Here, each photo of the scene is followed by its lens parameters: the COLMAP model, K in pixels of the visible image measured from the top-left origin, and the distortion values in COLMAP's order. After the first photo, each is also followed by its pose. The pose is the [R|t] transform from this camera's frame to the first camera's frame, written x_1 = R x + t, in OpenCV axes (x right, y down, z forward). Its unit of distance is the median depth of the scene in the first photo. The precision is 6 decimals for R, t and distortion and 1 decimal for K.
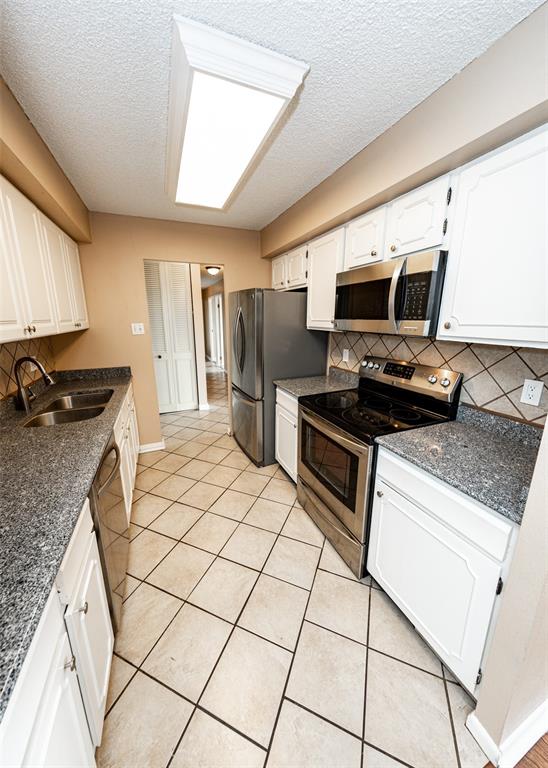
lens RADIAL K [[277.0, 0, 282.5], [0, 277.0, 384.7], [0, 0, 1]] dist [0.002951, -0.000192]
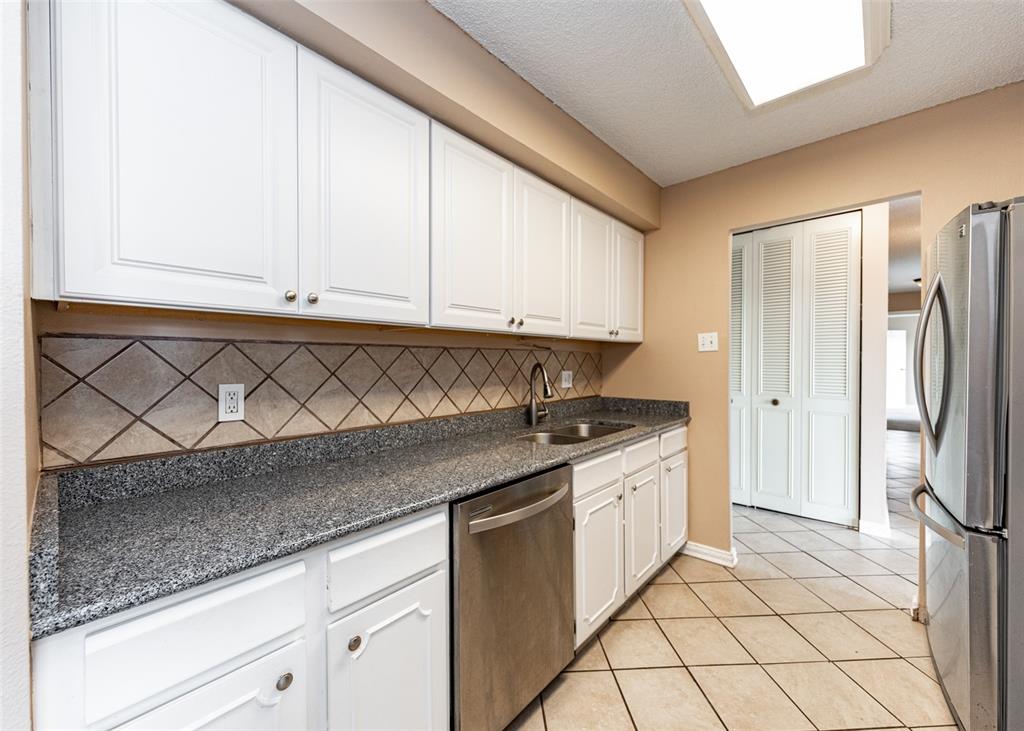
lens RADIAL K [[413.0, 0, 476.2], [0, 413.0, 362.0], [0, 0, 1]] dist [0.001187, -0.000186]
pose [[0.372724, 0.000109, -0.927942, 0.175378], [-0.220269, 0.971429, -0.088360, 0.045052], [0.901420, 0.237330, 0.362099, 0.292118]]
